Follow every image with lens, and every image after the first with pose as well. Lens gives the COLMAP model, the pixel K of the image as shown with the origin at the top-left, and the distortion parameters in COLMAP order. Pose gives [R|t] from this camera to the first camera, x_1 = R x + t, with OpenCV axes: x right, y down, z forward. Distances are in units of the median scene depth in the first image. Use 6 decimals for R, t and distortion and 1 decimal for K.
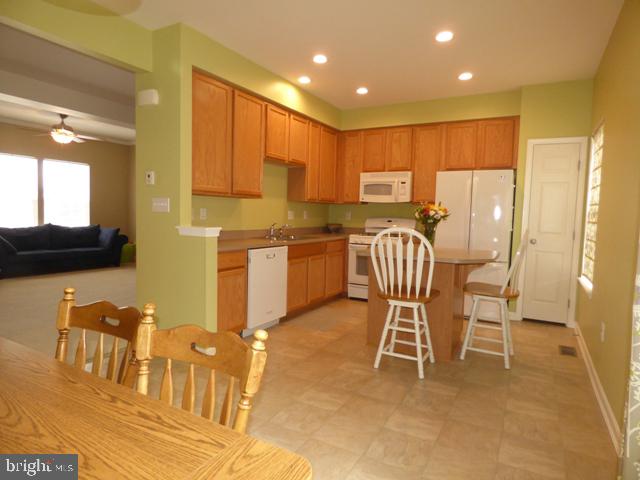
lens RADIAL K [[390.3, 0, 320.0], [0, 390.3, 240.0], [0, 0, 1]] dist [-0.005621, -0.002338]
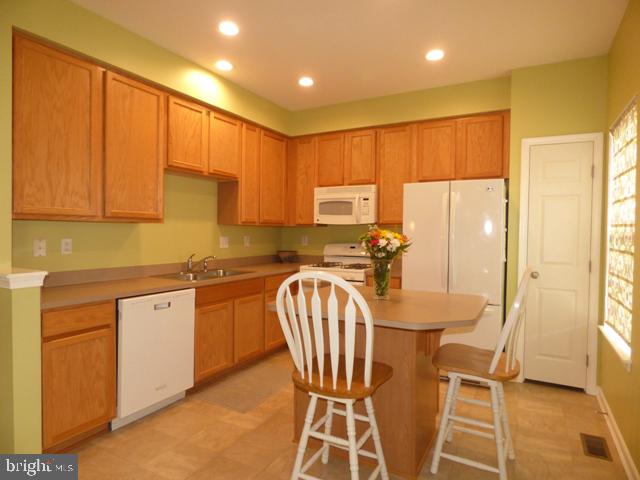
lens RADIAL K [[390.3, 0, 320.0], [0, 390.3, 240.0], [0, 0, 1]] dist [-0.005621, -0.002338]
pose [[0.999826, -0.015495, 0.010377, 0.138073], [0.015985, 0.998674, -0.048945, -0.034165], [-0.009605, 0.049102, 0.998748, 0.272039]]
